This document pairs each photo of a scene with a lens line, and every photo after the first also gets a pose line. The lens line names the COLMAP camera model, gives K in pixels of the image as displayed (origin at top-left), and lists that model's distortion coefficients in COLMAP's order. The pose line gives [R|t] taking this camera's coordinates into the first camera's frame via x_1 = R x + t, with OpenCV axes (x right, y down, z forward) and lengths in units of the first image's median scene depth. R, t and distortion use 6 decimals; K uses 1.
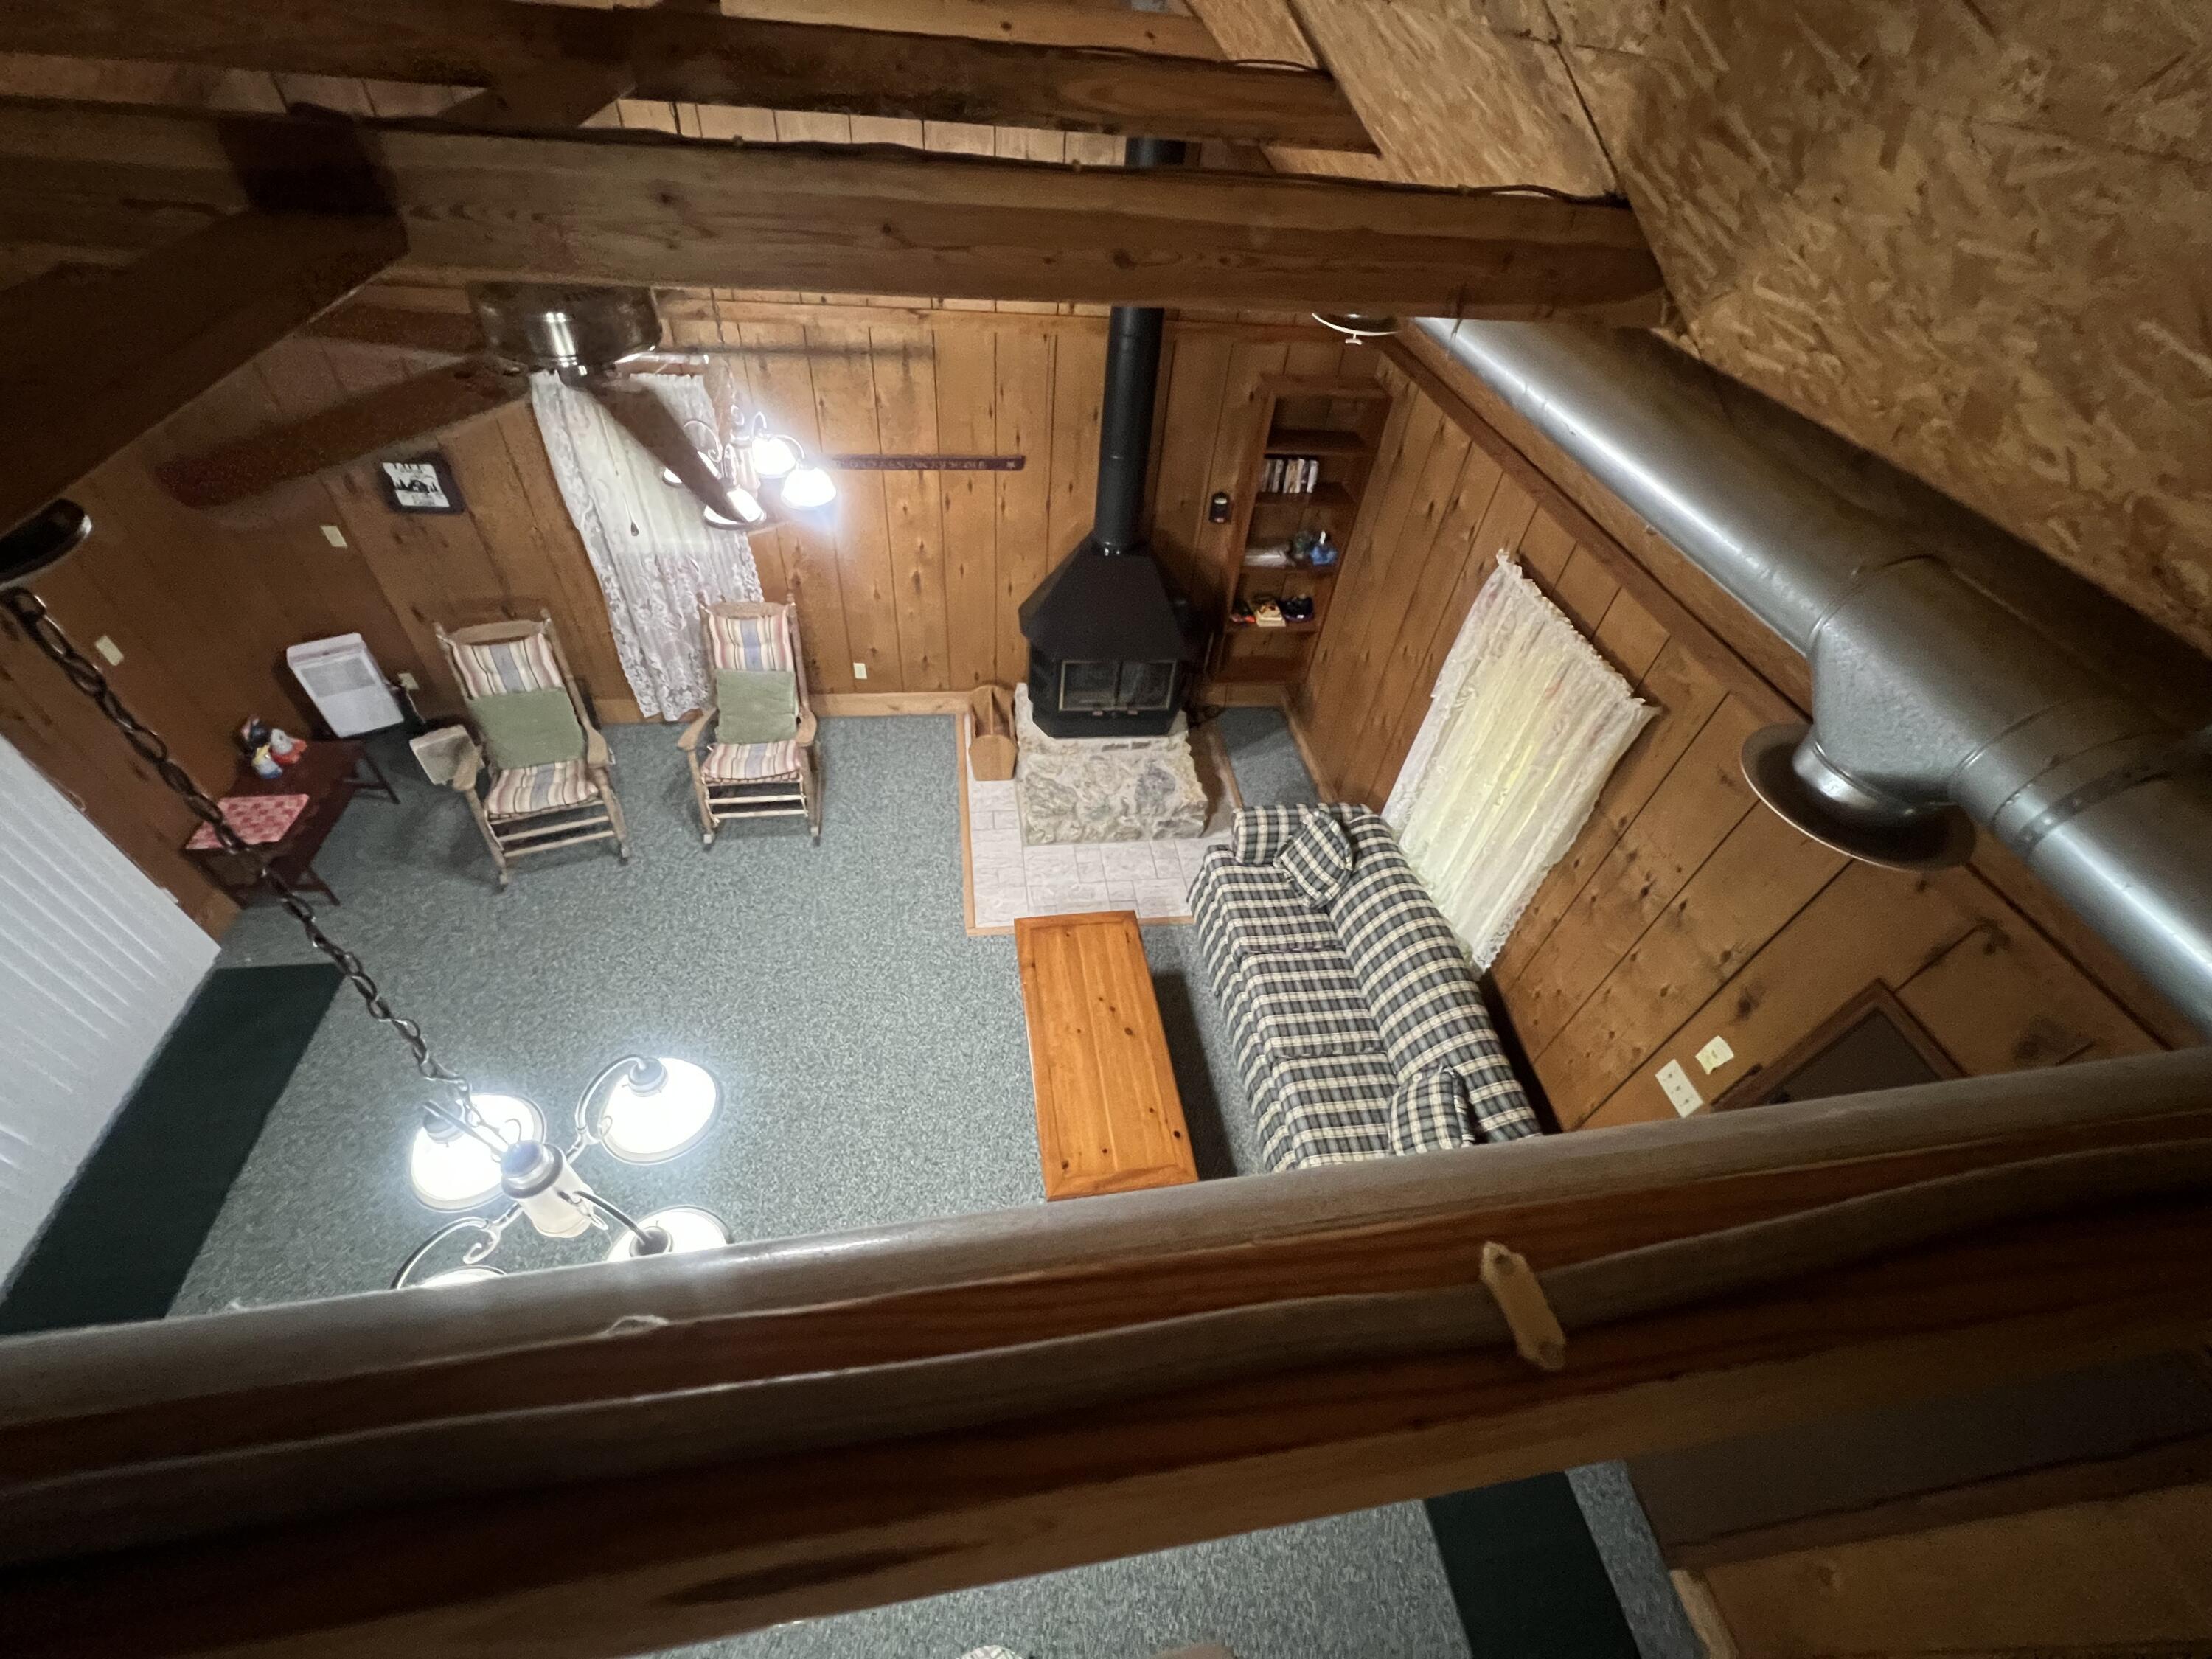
lens RADIAL K [[884.1, 0, 1100.6], [0, 884.1, 824.2], [0, 0, 1]] dist [-0.000622, 0.000004]
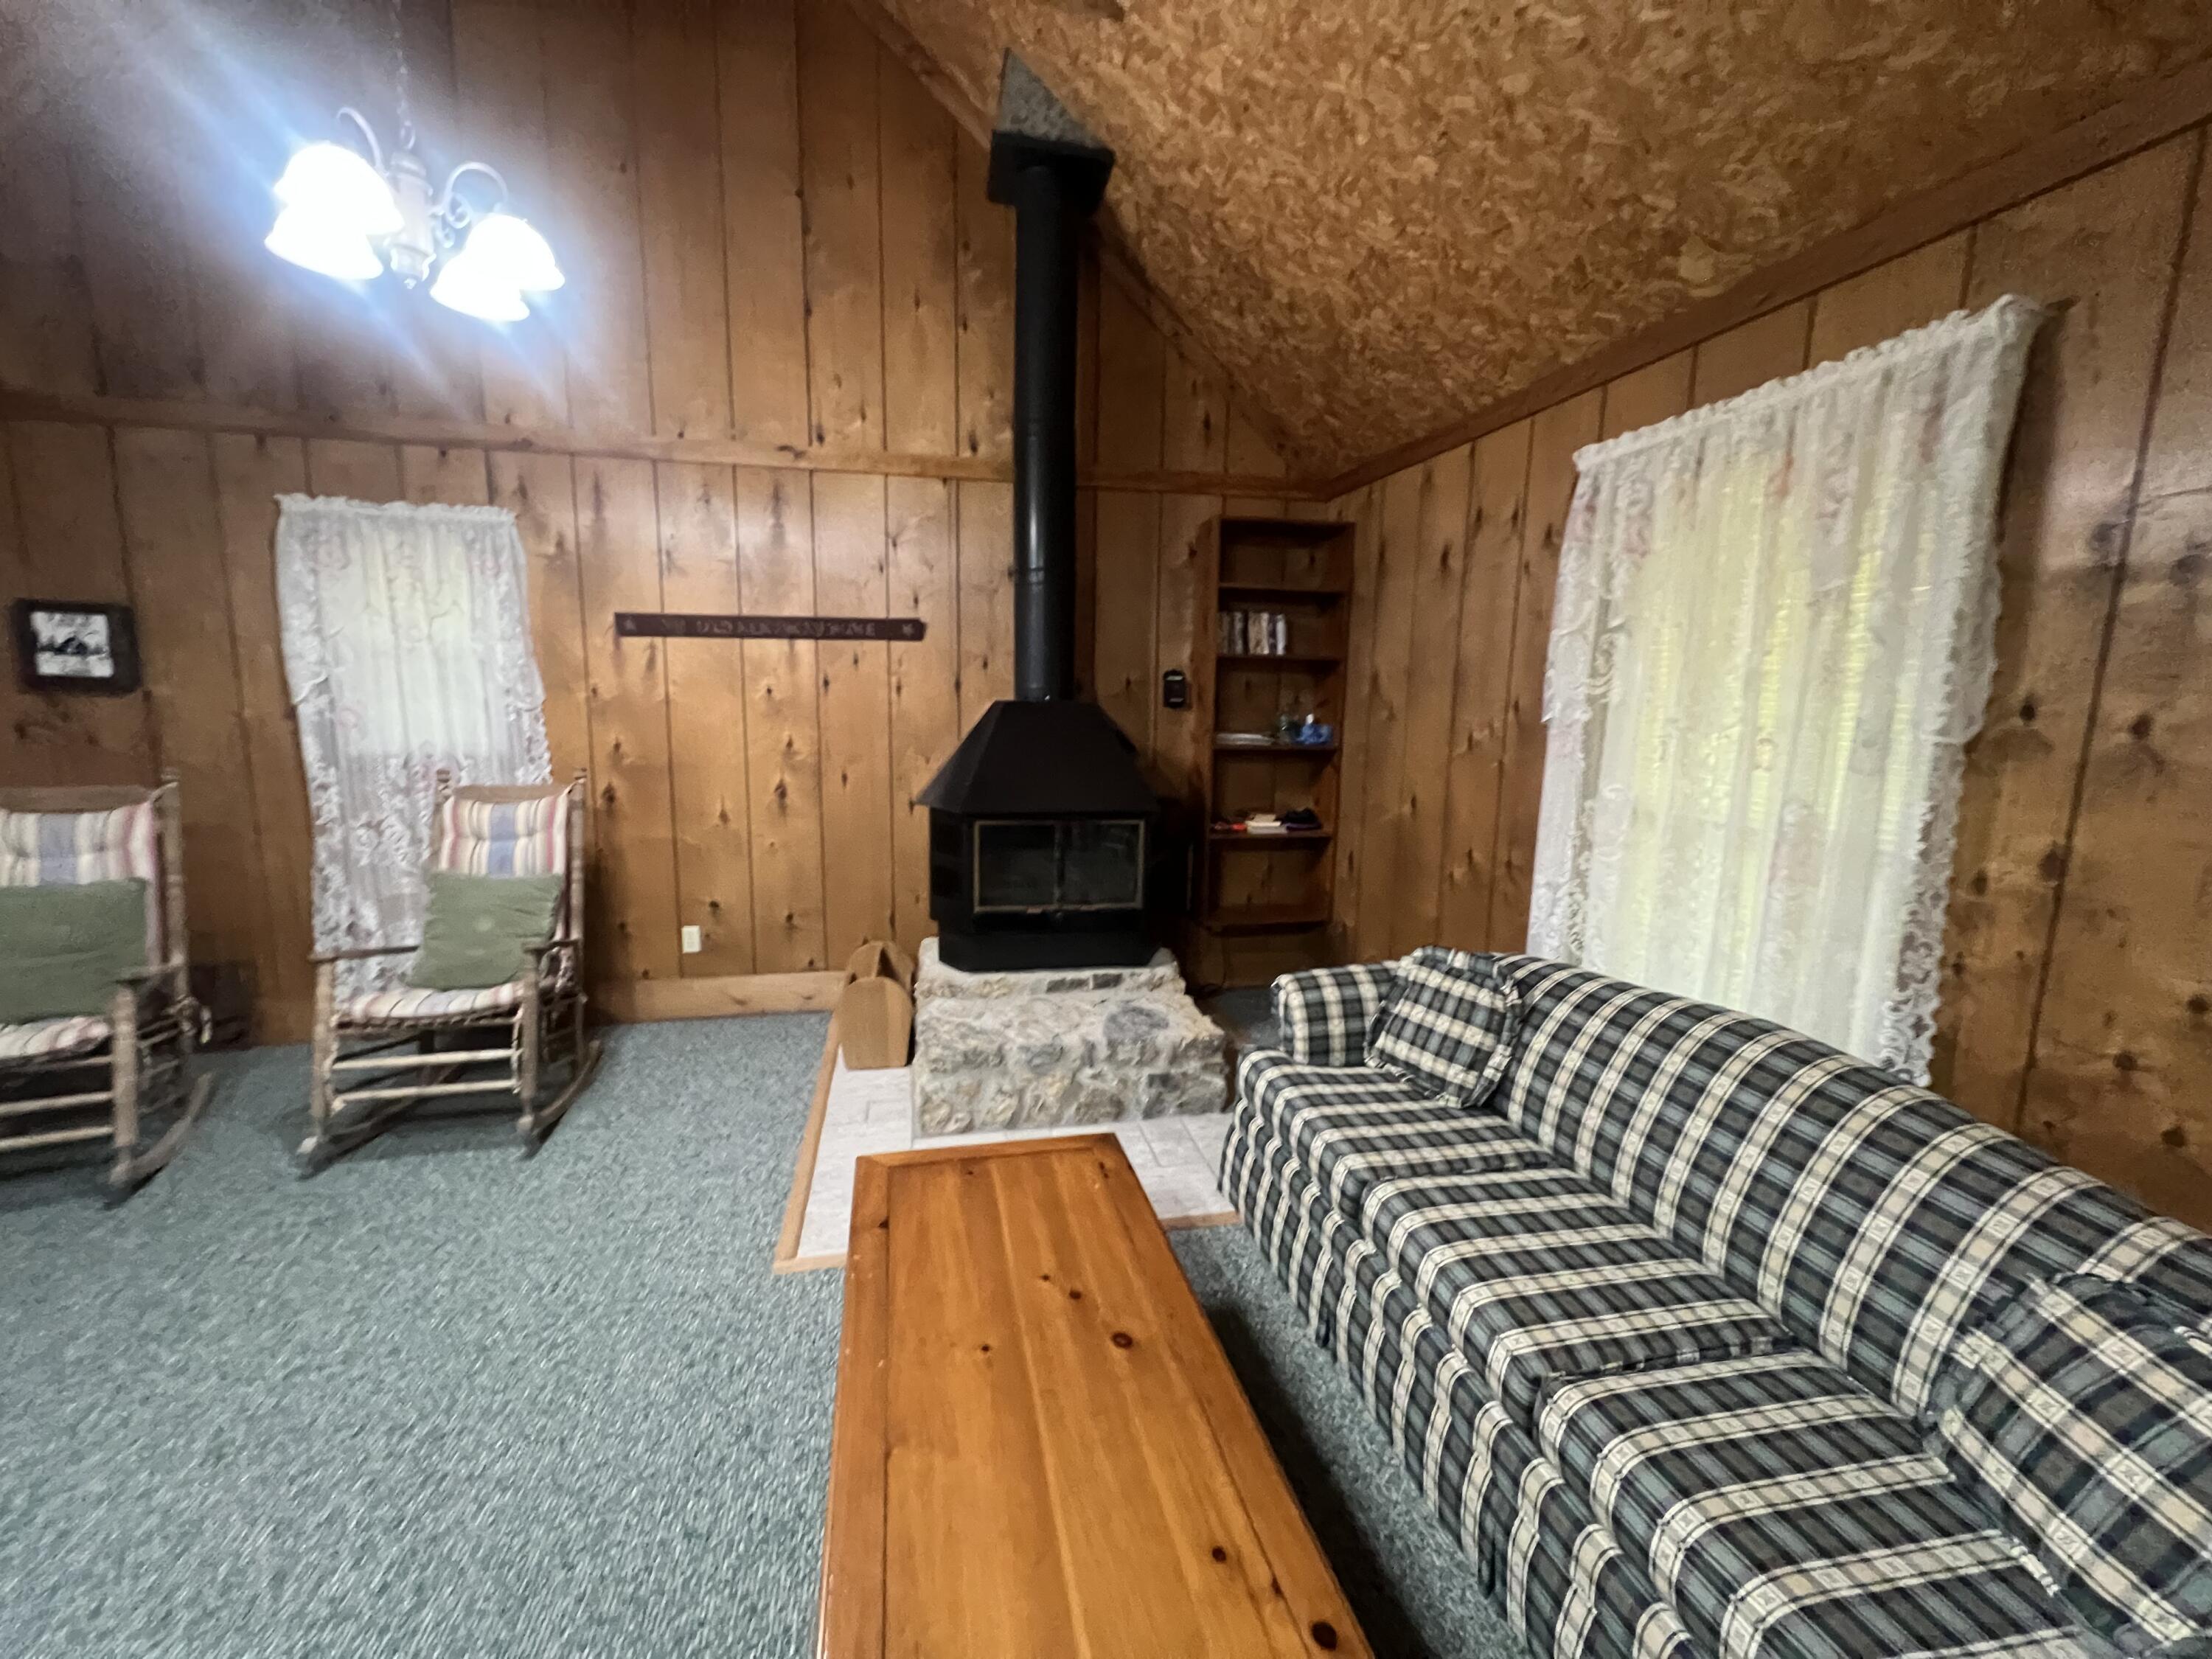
lens RADIAL K [[884.1, 0, 1101.4], [0, 884.1, 826.0], [0, 0, 1]] dist [-0.000622, 0.000004]
pose [[0.995559, -0.075834, 0.055789, 0.015712], [0.094143, 0.798188, -0.595007, 0.232811], [0.000591, 0.597616, 0.801782, 0.475900]]
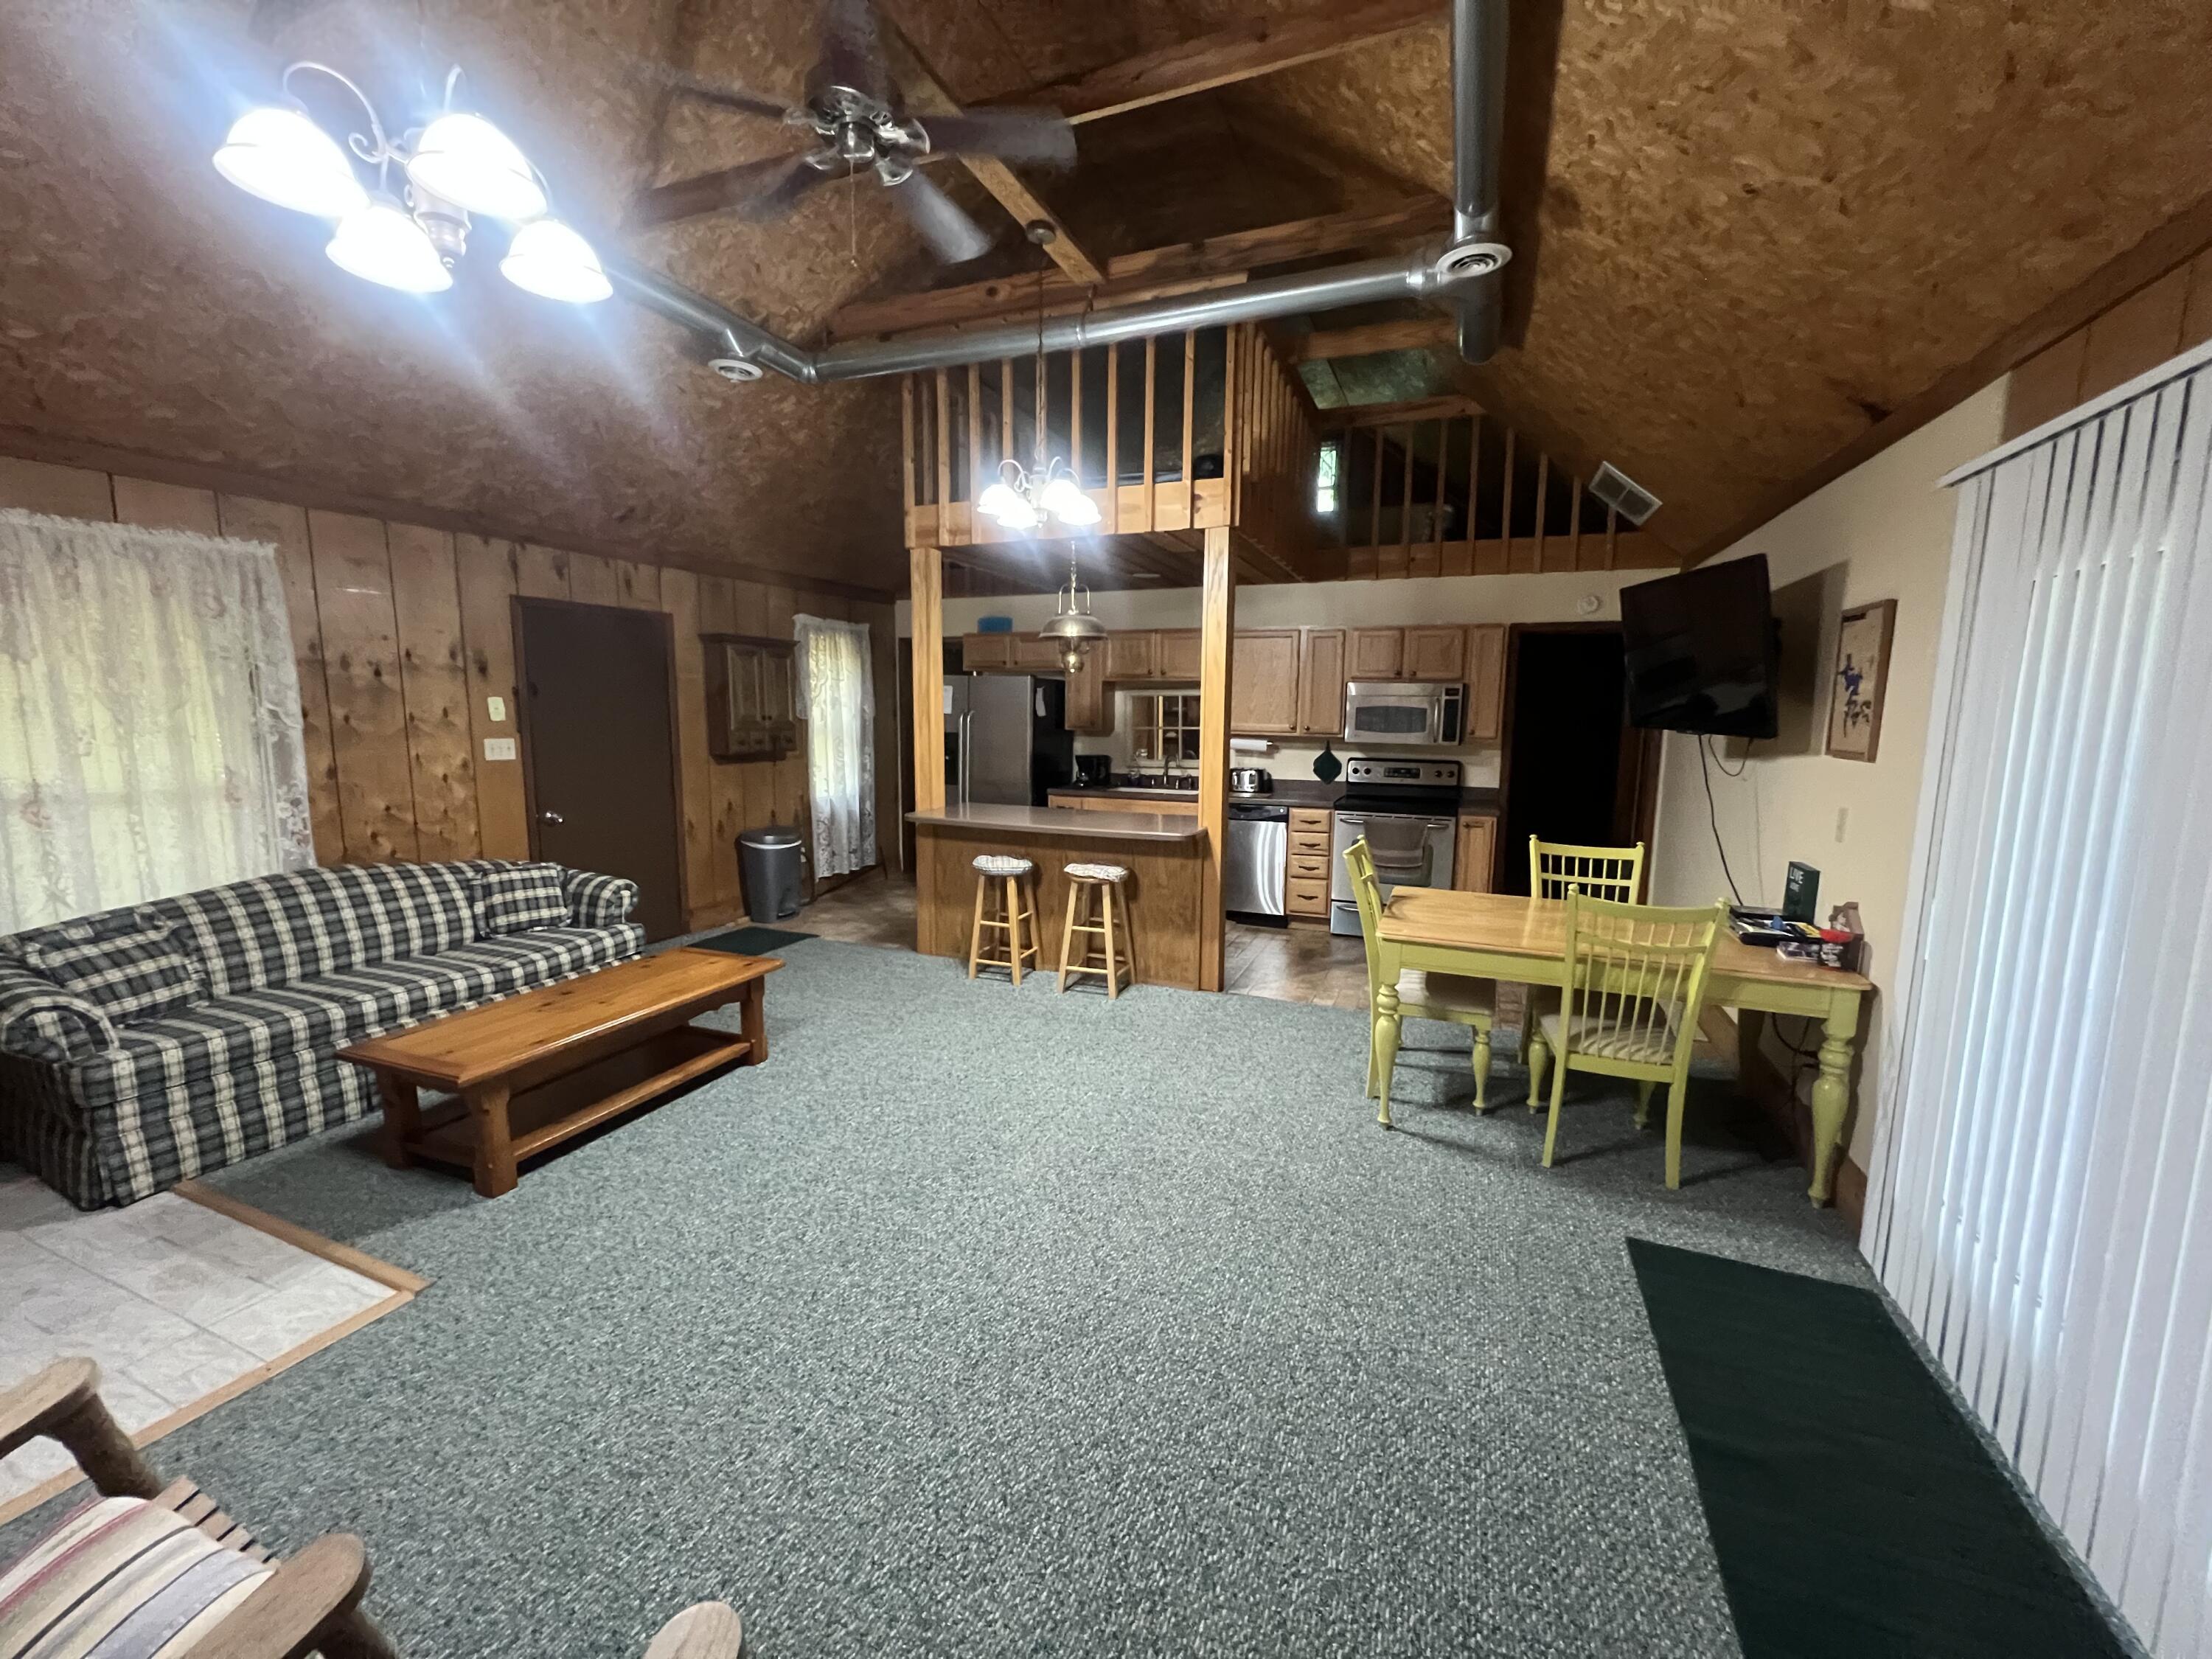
lens RADIAL K [[884.1, 0, 1105.8], [0, 884.1, 833.1], [0, 0, 1]] dist [-0.000622, 0.000004]
pose [[-0.852605, -0.162777, 0.496556, -0.676599], [0.311909, 0.603875, 0.733517, -0.271507], [-0.419258, 0.780281, -0.464096, 0.873862]]
